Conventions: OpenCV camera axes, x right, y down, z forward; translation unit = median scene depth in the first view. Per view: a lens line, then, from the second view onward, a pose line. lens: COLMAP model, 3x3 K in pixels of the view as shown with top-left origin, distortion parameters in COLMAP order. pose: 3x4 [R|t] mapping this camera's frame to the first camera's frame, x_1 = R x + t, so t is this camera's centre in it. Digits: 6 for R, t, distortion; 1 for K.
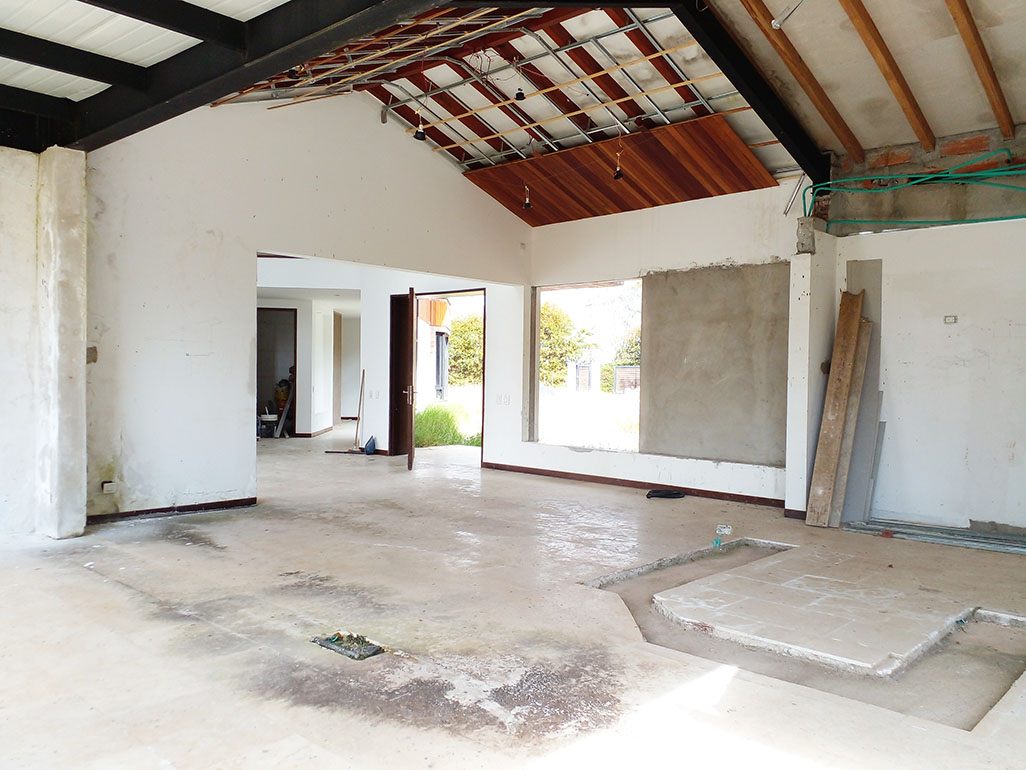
lens RADIAL K [[831.0, 0, 532.7], [0, 831.0, 390.7], [0, 0, 1]] dist [0.075423, -0.125489]
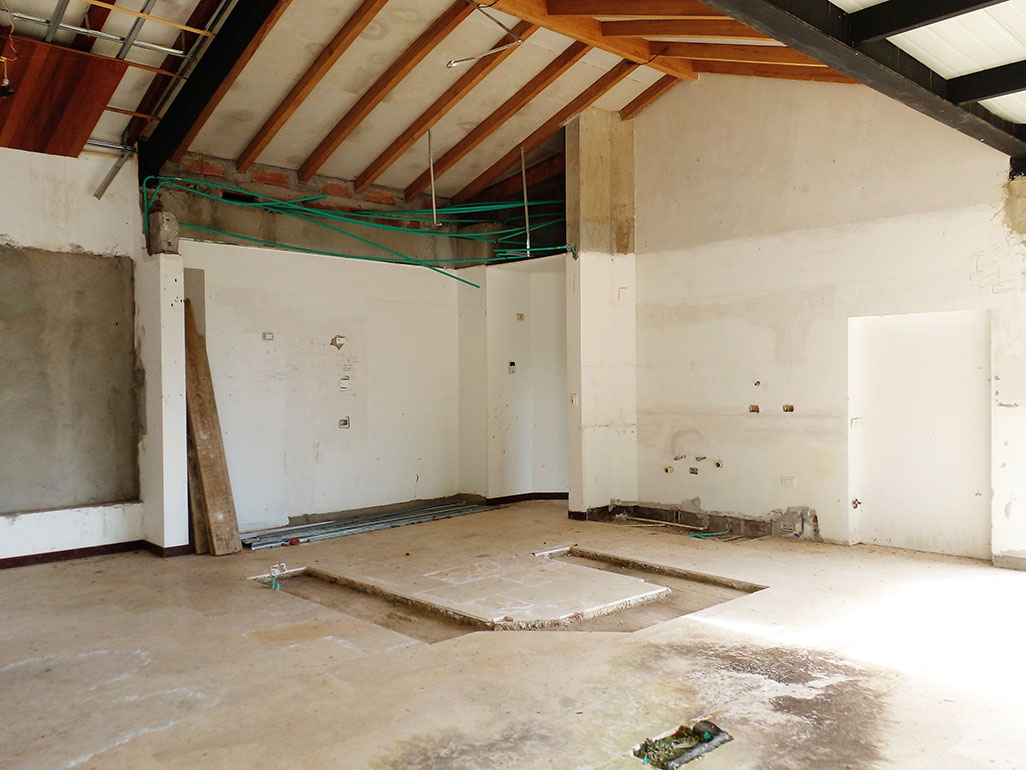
lens RADIAL K [[831.0, 0, 532.7], [0, 831.0, 390.7], [0, 0, 1]] dist [0.075423, -0.125489]
pose [[0.079604, -0.029750, 0.996382, -0.913232], [0.033761, 0.999062, 0.027133, -0.053913], [-0.996255, 0.031479, 0.080534, 0.960298]]
